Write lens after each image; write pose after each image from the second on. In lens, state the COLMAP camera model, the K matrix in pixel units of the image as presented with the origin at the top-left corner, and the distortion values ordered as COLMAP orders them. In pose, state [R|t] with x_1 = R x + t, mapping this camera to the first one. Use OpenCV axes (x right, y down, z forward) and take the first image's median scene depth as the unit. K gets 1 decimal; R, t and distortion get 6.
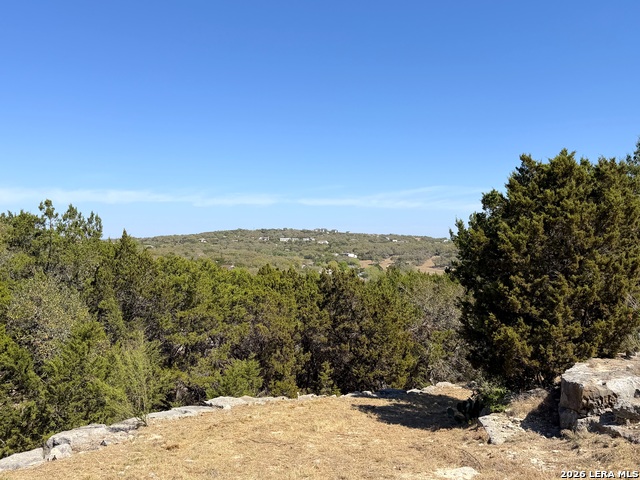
lens RADIAL K [[637.6, 0, 320.7], [0, 637.6, 240.4], [0, 0, 1]] dist [-0.001881, 0.000000]
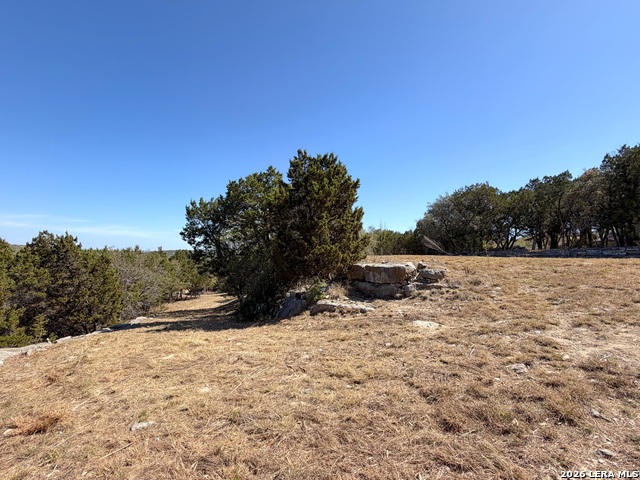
lens RADIAL K [[281.3, 0, 319.7], [0, 281.3, 239.0], [0, 0, 1]] dist [-0.003306, -0.000074]
pose [[0.546984, 0.059383, 0.835034, -0.146052], [-0.011830, 0.997930, -0.063218, 0.082360], [-0.837059, 0.024701, 0.546554, 0.310668]]
